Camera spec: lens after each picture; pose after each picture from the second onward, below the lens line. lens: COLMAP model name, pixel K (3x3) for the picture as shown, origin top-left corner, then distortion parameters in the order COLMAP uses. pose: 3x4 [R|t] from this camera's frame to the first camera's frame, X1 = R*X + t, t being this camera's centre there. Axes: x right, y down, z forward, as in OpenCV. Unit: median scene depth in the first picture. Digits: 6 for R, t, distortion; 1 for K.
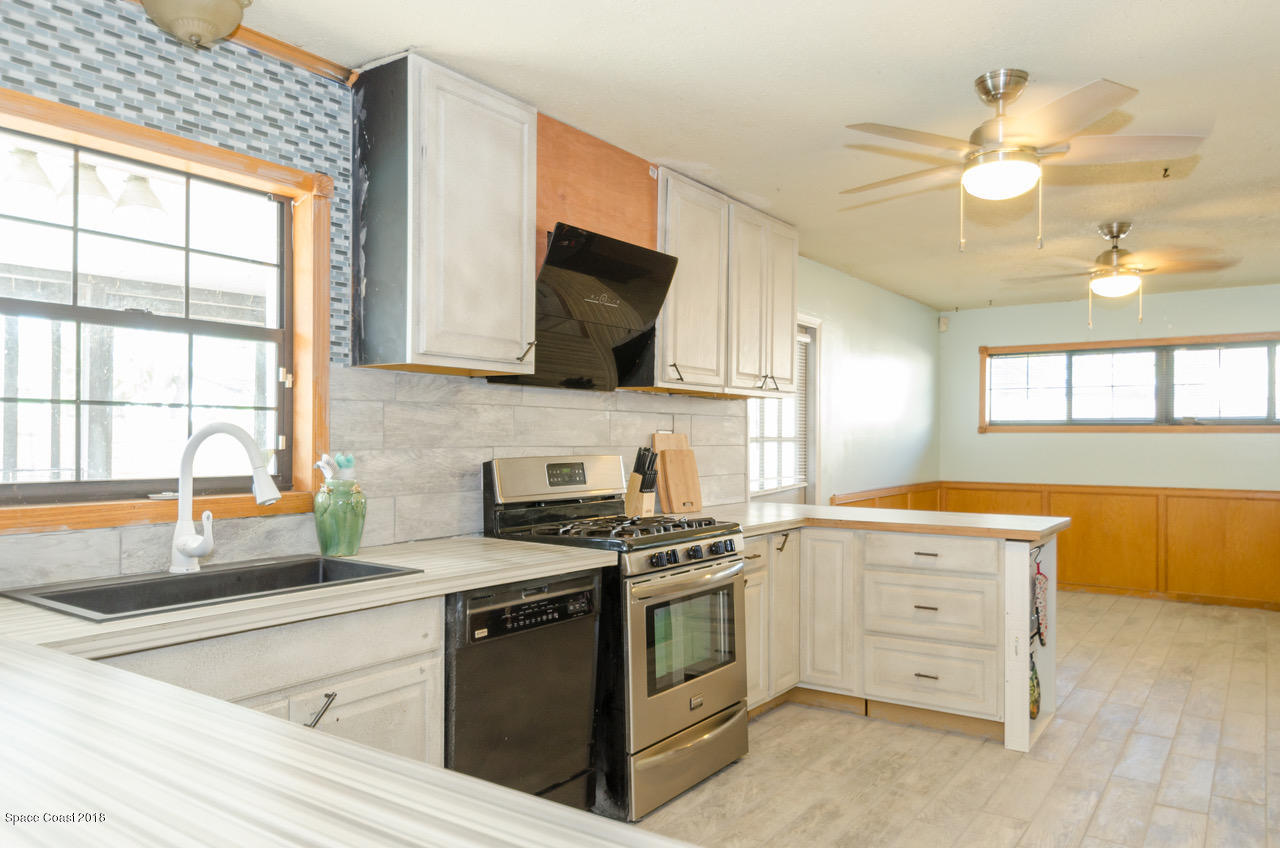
lens RADIAL K [[890.5, 0, 638.6], [0, 890.5, 425.8], [0, 0, 1]] dist [-0.006095, -0.002191]
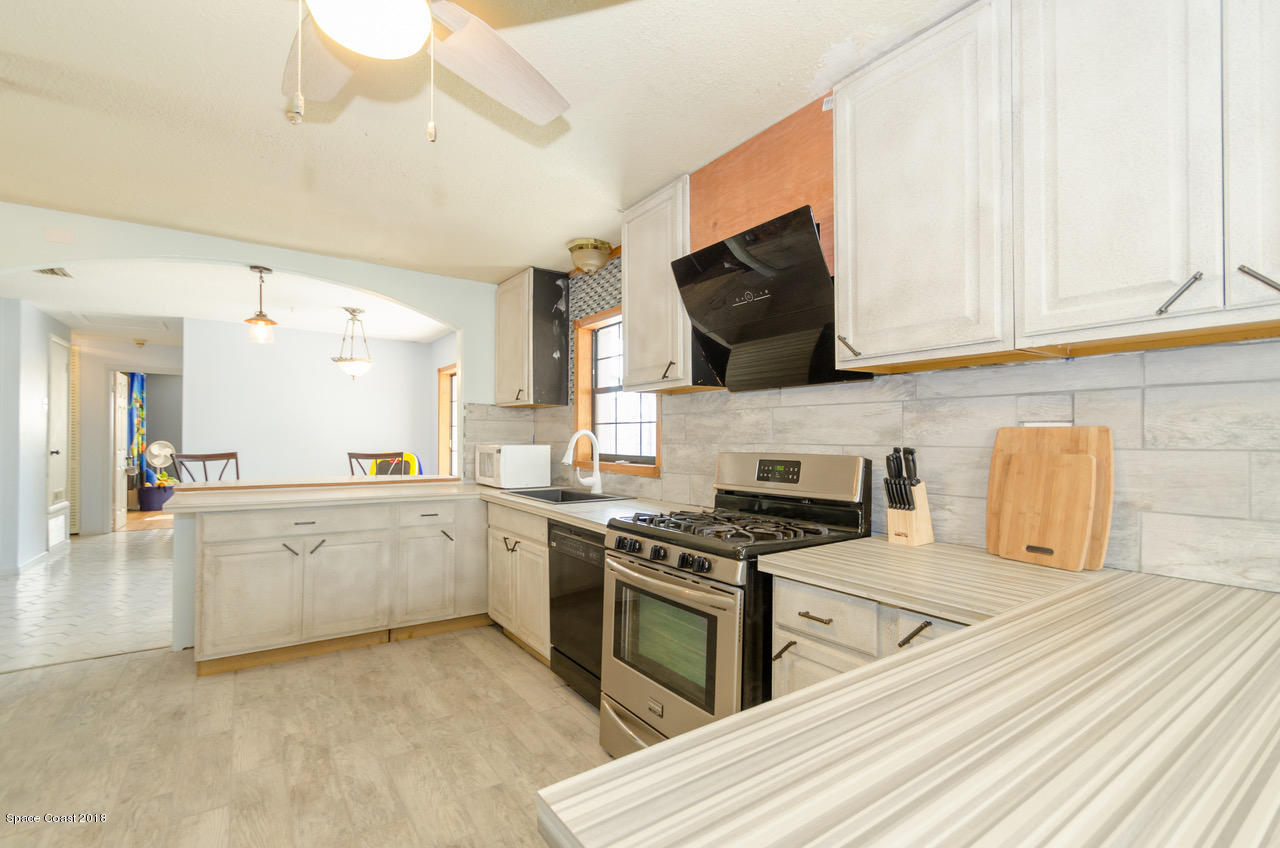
lens RADIAL K [[572.3, 0, 636.9], [0, 572.3, 435.4], [0, 0, 1]] dist [-0.001060, 0.000061]
pose [[-0.348206, -0.013379, -0.937323, 0.657096], [0.003441, 0.999873, -0.015551, 0.025378], [0.937412, -0.008641, -0.348116, 1.200545]]
